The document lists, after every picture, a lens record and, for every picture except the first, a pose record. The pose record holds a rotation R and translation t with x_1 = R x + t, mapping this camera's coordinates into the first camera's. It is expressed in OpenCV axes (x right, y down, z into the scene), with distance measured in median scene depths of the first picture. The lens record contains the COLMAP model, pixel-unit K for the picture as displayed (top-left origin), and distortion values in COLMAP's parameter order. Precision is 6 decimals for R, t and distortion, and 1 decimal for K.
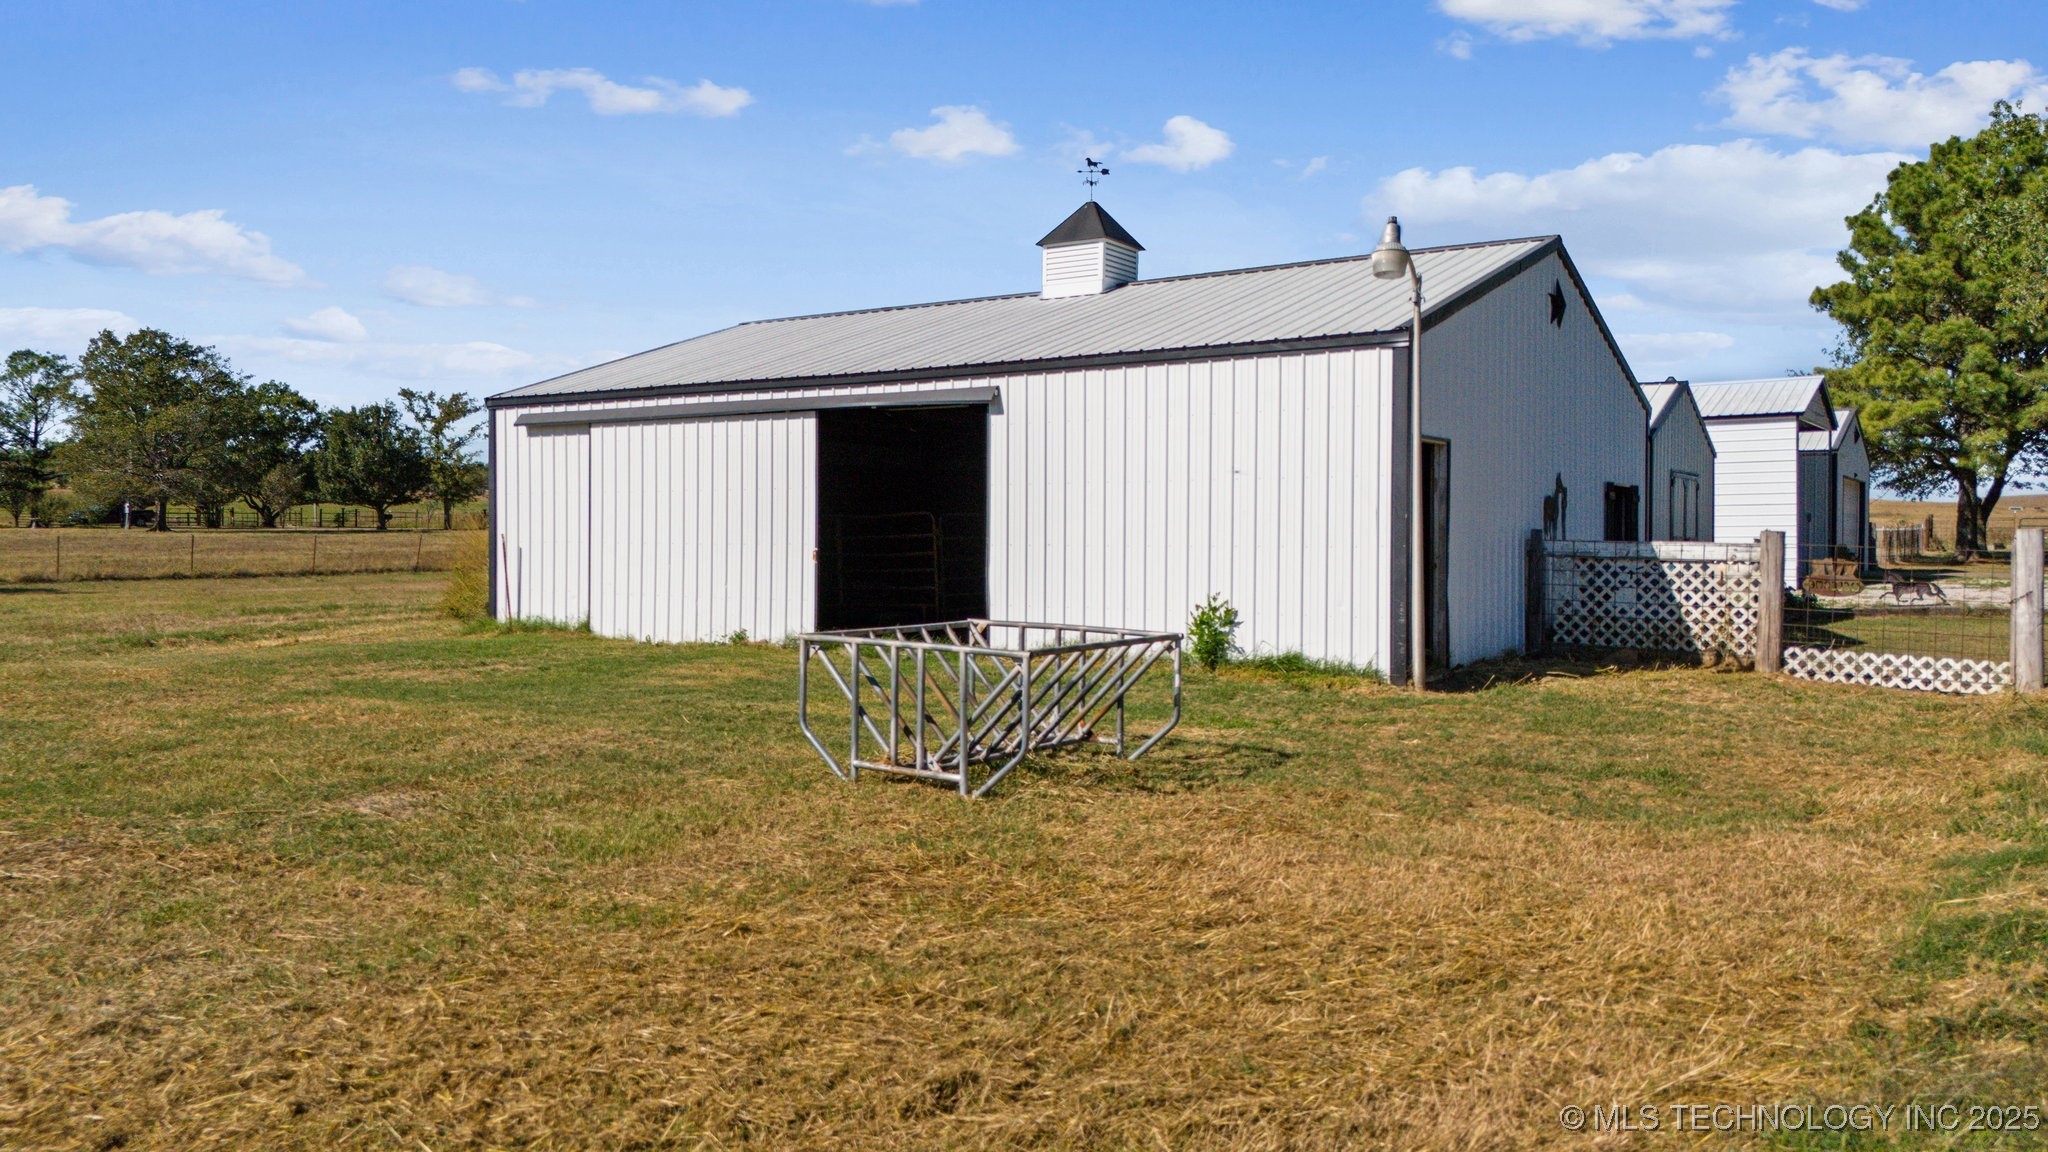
lens RADIAL K [[1454.9, 0, 1028.6], [0, 1454.9, 580.8], [0, 0, 1]] dist [0.073581, -0.067289]
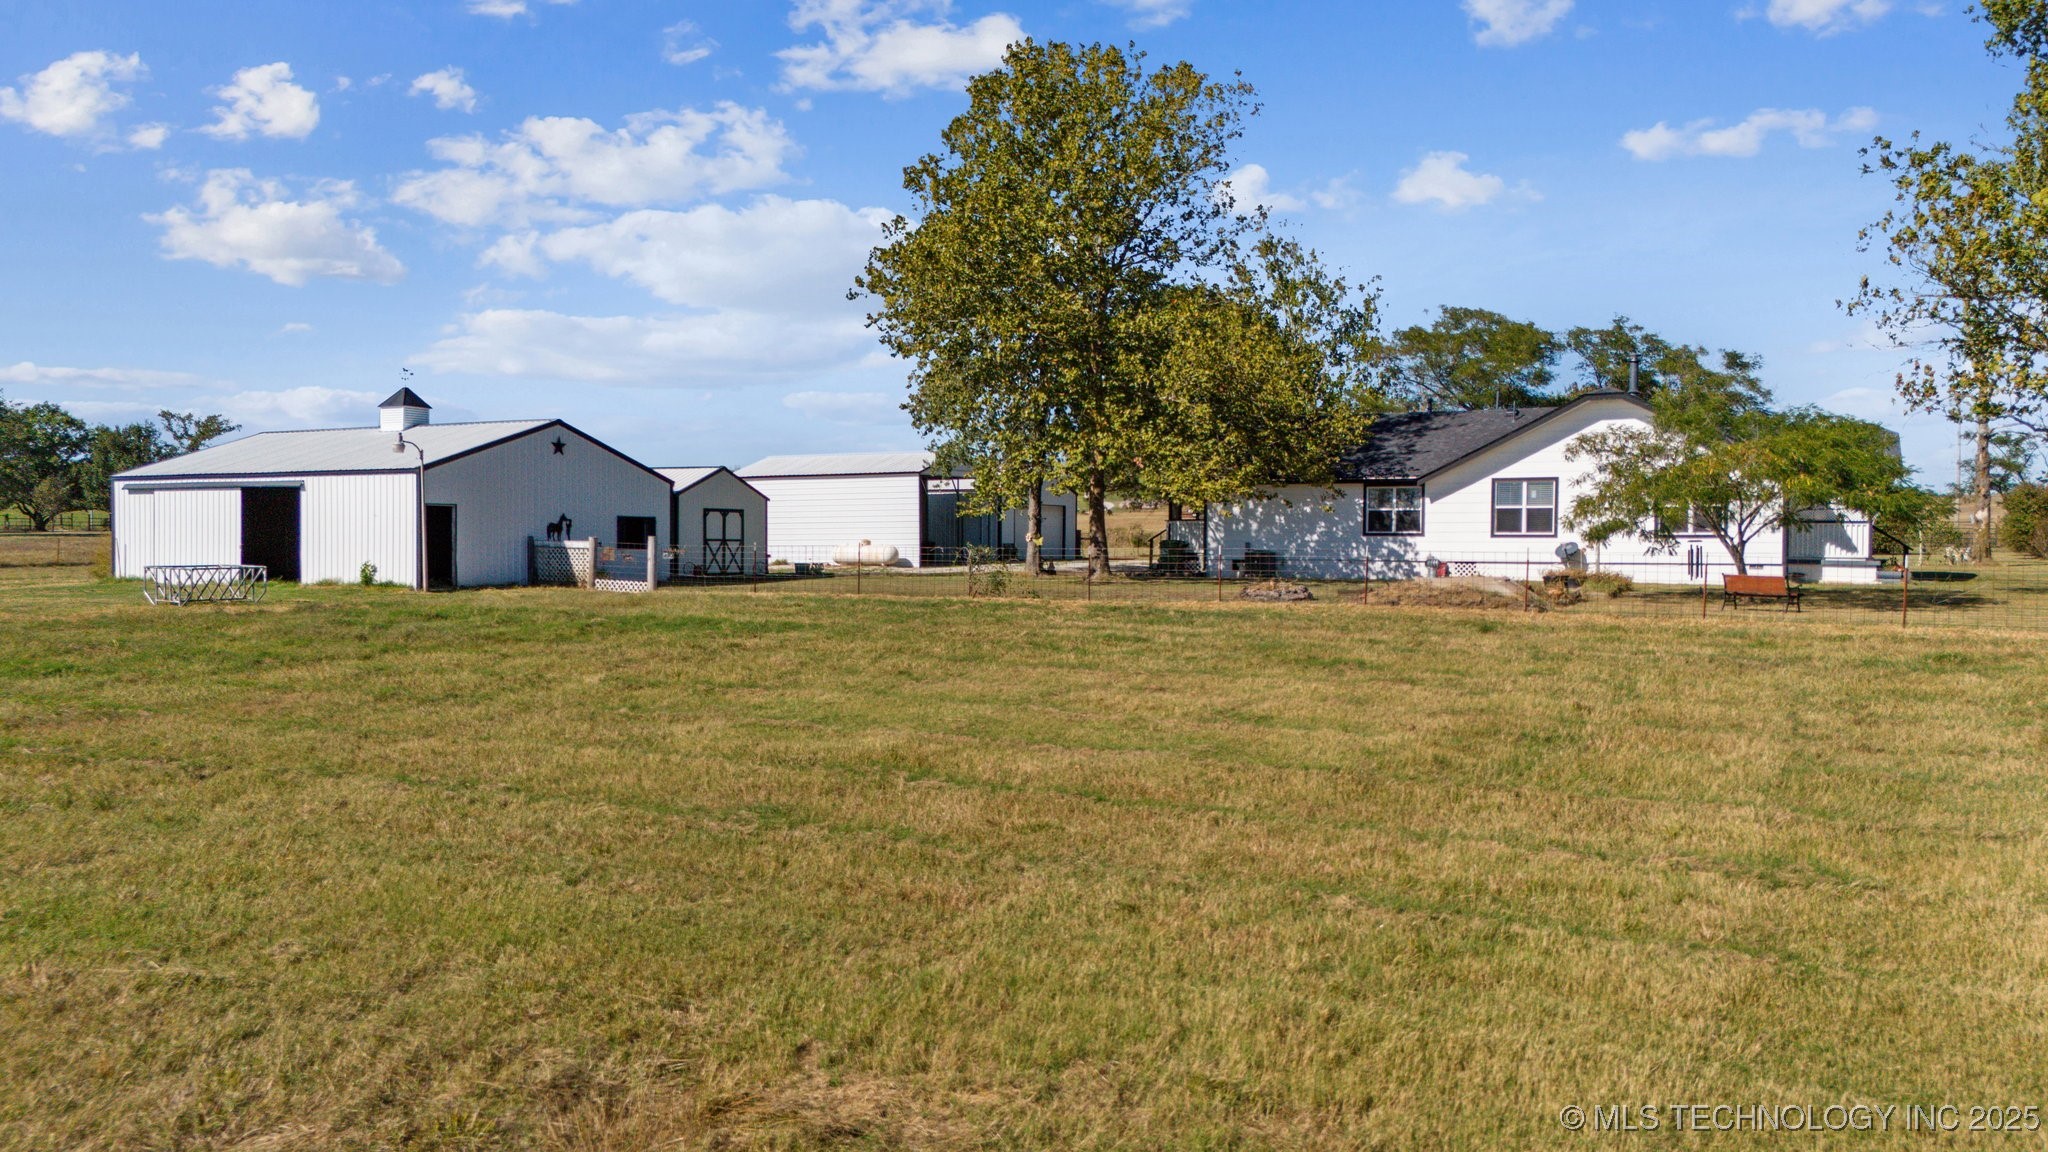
lens RADIAL K [[1454.9, 0, 1028.6], [0, 1454.9, 580.8], [0, 0, 1]] dist [0.073581, -0.067289]
pose [[0.994539, -0.006071, 0.104186, 0.315735], [0.006035, 0.999982, 0.000661, 0.015680], [-0.104188, -0.000029, 0.994558, -0.553922]]
